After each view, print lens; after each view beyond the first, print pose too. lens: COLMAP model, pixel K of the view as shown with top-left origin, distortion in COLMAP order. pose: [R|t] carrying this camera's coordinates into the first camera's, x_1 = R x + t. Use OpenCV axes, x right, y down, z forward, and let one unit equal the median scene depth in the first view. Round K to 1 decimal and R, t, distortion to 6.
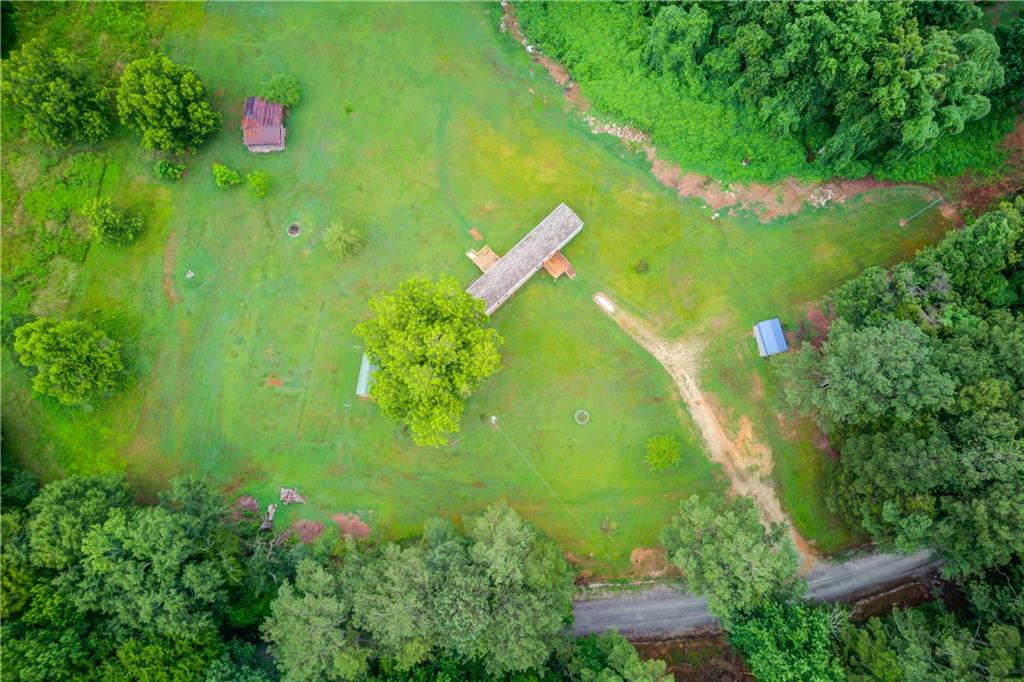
lens RADIAL K [[716.0, 0, 512.0], [0, 716.0, 341.0], [0, 0, 1]] dist [0.066123, -0.049630]
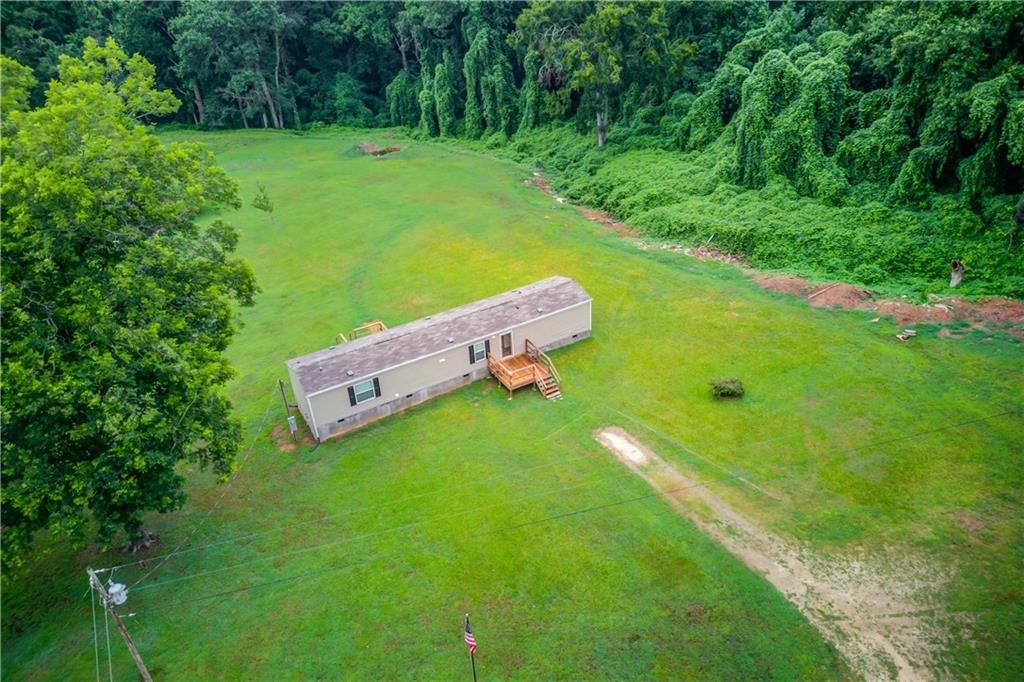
lens RADIAL K [[716.0, 0, 512.0], [0, 716.0, 341.0], [0, 0, 1]] dist [0.066123, -0.049630]
pose [[0.973860, 0.080193, -0.212523, 0.147972], [-0.208961, 0.683119, -0.699774, 0.184271], [0.089061, 0.725891, 0.682020, 0.698880]]
